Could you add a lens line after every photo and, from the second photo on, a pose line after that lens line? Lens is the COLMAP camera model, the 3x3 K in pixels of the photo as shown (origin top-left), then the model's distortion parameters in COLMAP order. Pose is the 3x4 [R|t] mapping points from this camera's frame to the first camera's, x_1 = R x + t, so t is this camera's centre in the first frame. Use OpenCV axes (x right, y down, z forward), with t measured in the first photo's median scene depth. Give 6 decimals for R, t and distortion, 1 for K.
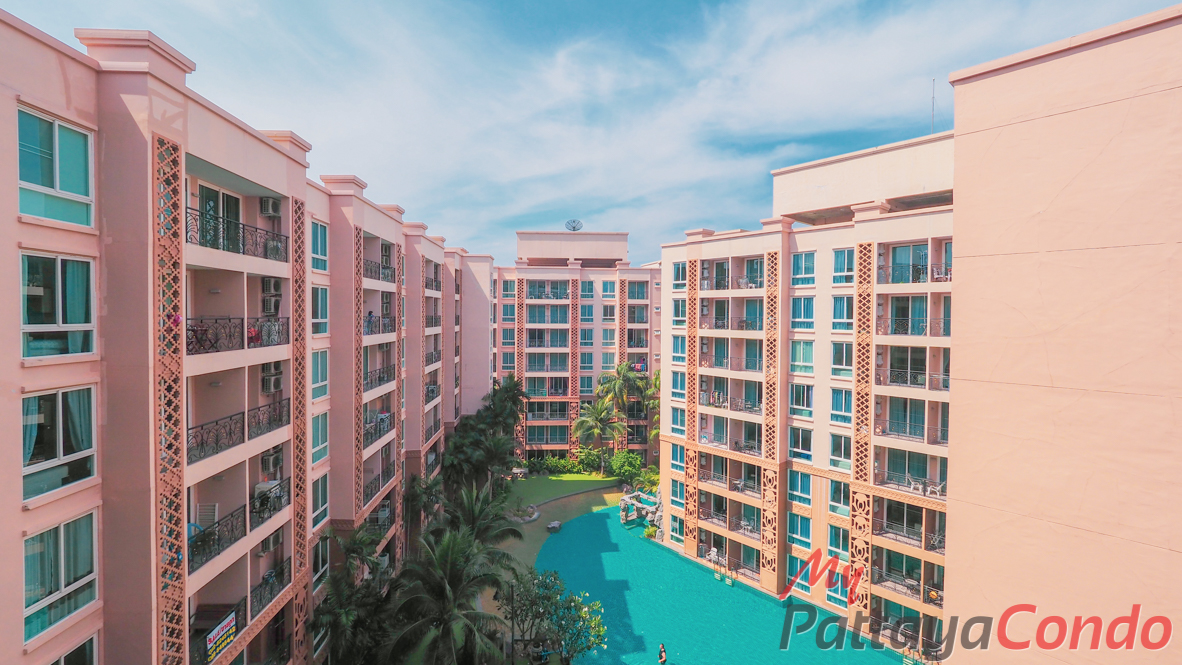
lens RADIAL K [[503.2, 0, 579.8], [0, 503.2, 322.5], [0, 0, 1]] dist [-0.000723, -0.002202]
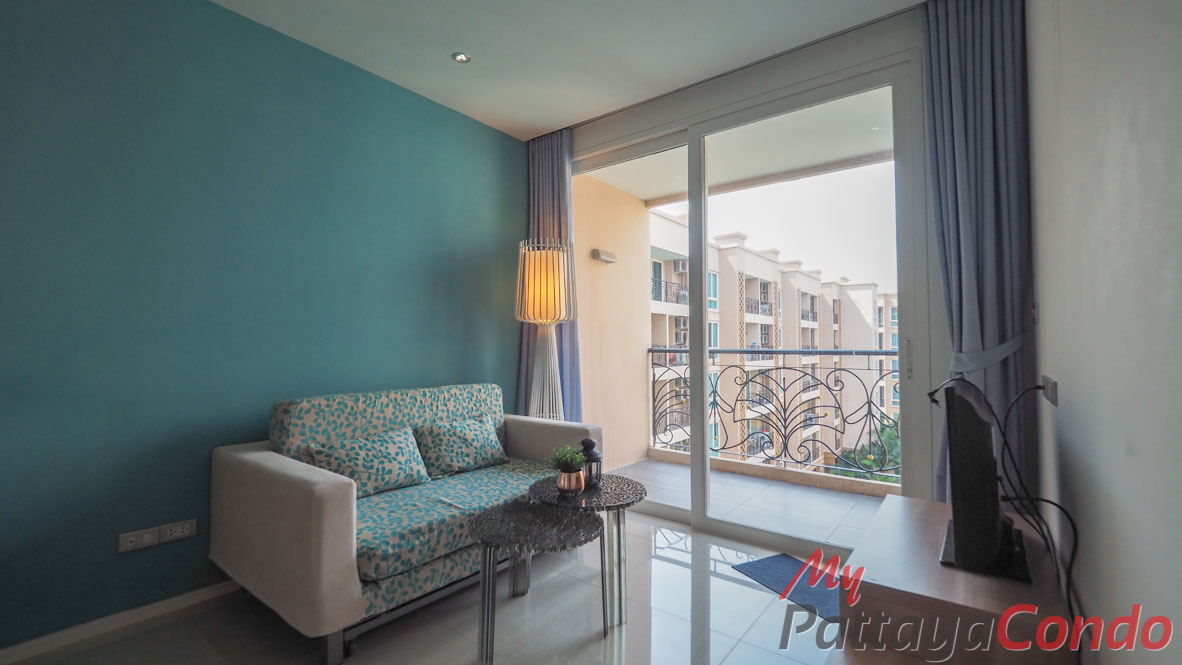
lens RADIAL K [[503.2, 0, 571.7], [0, 503.2, 327.0], [0, 0, 1]] dist [-0.000723, -0.002202]
pose [[0.741363, -0.028129, -0.670514, 0.048365], [-0.007907, 0.998686, -0.050639, 0.005534], [0.671058, 0.042843, 0.740166, -0.120185]]
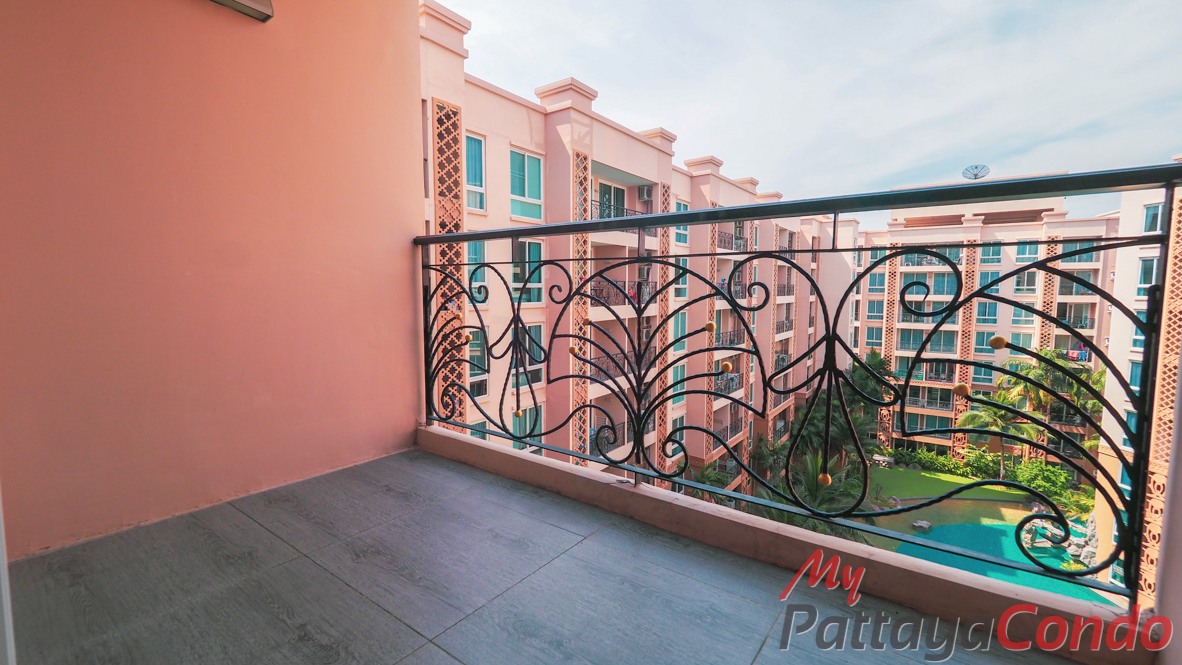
lens RADIAL K [[503.2, 0, 580.8], [0, 503.2, 323.6], [0, 0, 1]] dist [-0.000723, -0.002202]
pose [[0.773059, 0.042376, -0.632917, 0.032611], [-0.008922, 0.998394, 0.055950, 0.012592], [0.634271, -0.037606, 0.772196, -0.038774]]
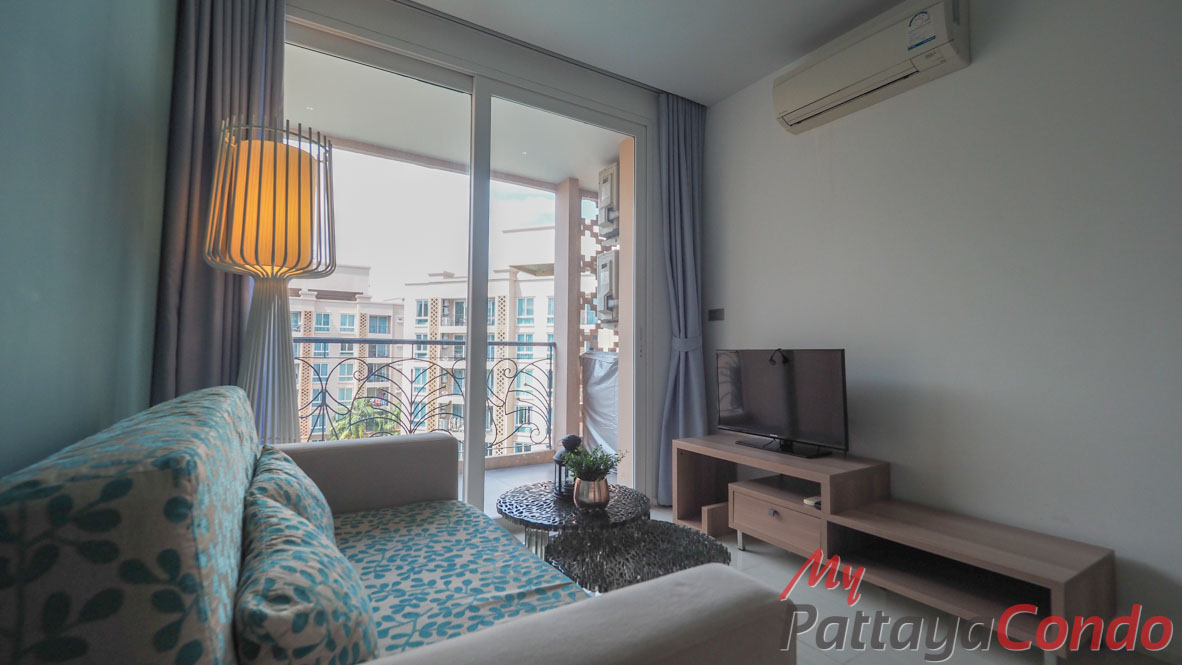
lens RADIAL K [[503.2, 0, 586.2], [0, 503.2, 320.2], [0, 0, 1]] dist [-0.000723, -0.002202]
pose [[0.874044, 0.032992, 0.484725, -0.016902], [0.004899, 0.997042, -0.076697, 0.009102], [-0.485821, 0.069411, 0.871298, -0.115128]]
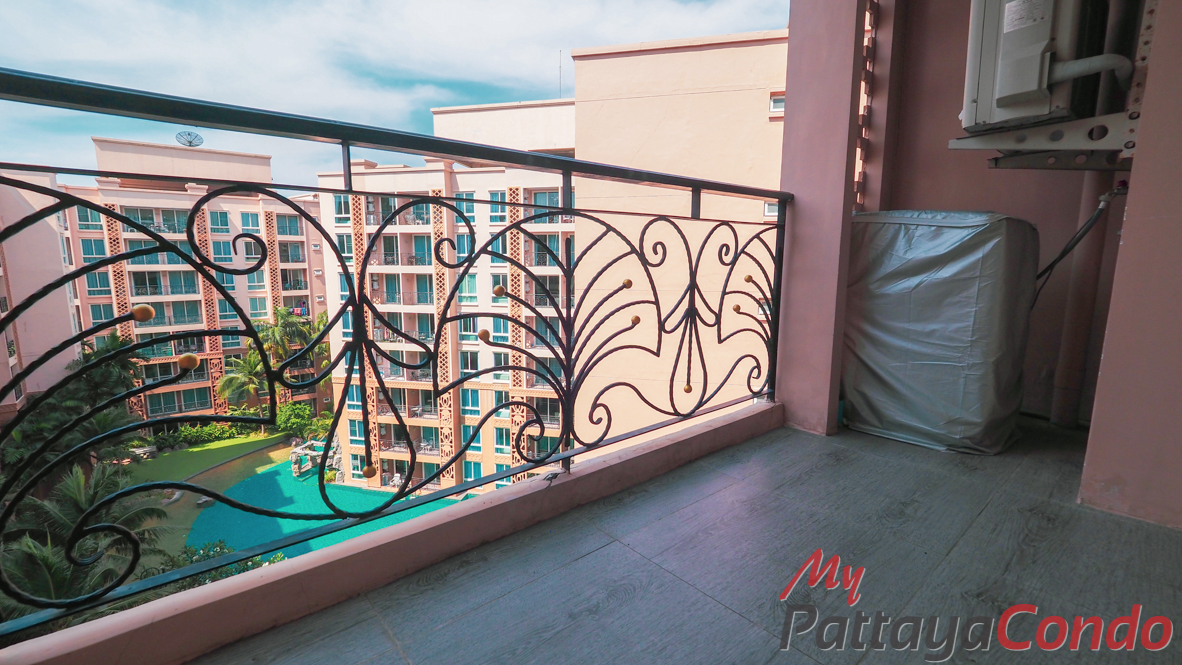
lens RADIAL K [[503.2, 0, 575.6], [0, 503.2, 329.9], [0, 0, 1]] dist [-0.000723, -0.002202]
pose [[0.805982, -0.089701, 0.585104, -0.021207], [0.013963, 0.991058, 0.132703, 0.012989], [-0.591776, -0.098786, 0.800027, -0.035169]]
